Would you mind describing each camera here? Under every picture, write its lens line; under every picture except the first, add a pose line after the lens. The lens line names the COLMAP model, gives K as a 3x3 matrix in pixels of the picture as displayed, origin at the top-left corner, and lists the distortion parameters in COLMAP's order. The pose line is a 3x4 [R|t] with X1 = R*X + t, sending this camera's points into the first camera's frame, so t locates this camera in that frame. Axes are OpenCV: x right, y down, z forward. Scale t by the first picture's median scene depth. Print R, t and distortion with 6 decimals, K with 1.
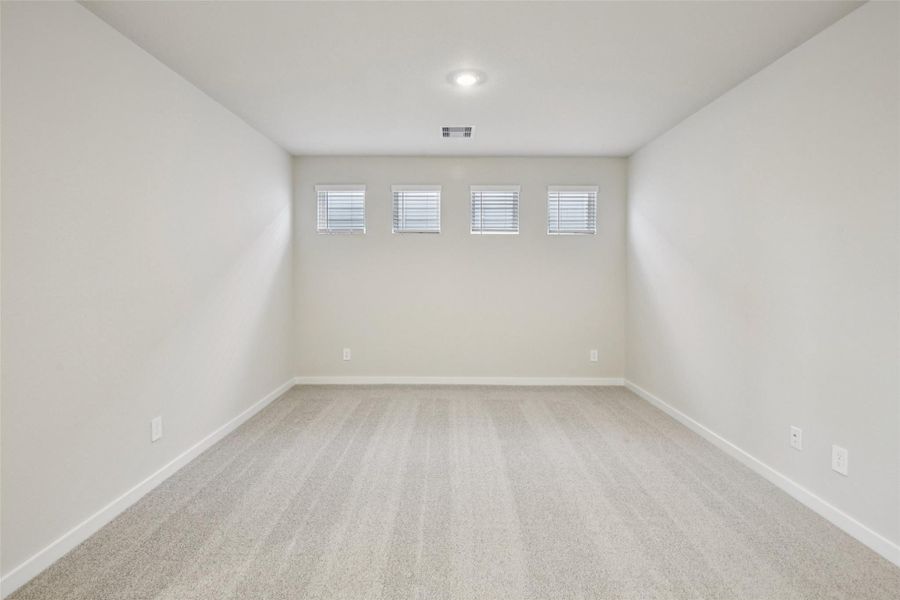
lens RADIAL K [[419.0, 0, 451.7], [0, 419.0, 282.0], [0, 0, 1]] dist [-0.002947, -0.004053]
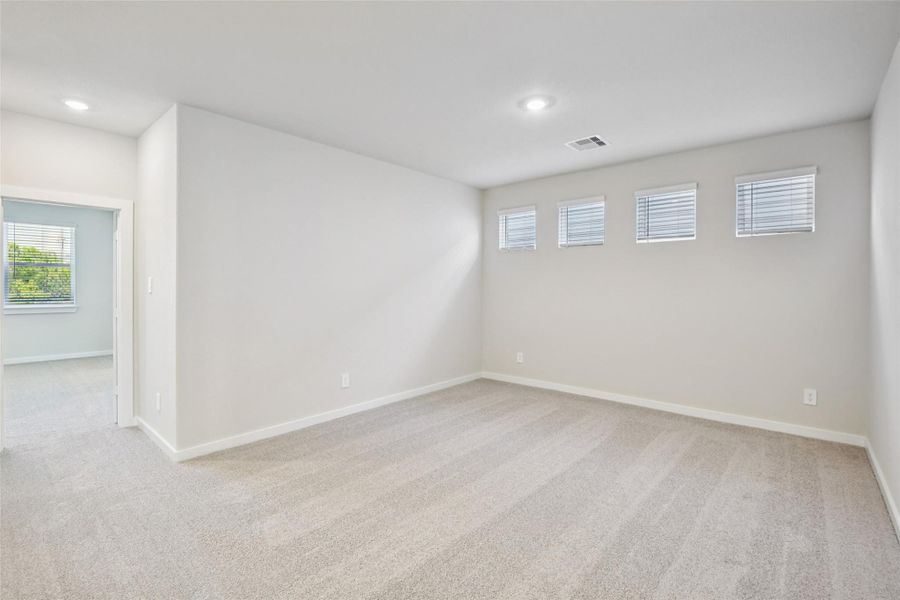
lens RADIAL K [[419.0, 0, 442.3], [0, 419.0, 292.1], [0, 0, 1]] dist [-0.002947, -0.004053]
pose [[0.743140, 0.009312, -0.669072, 0.356467], [-0.011803, 0.999930, 0.000808, -0.001247], [0.669032, 0.007297, 0.743197, 0.019598]]
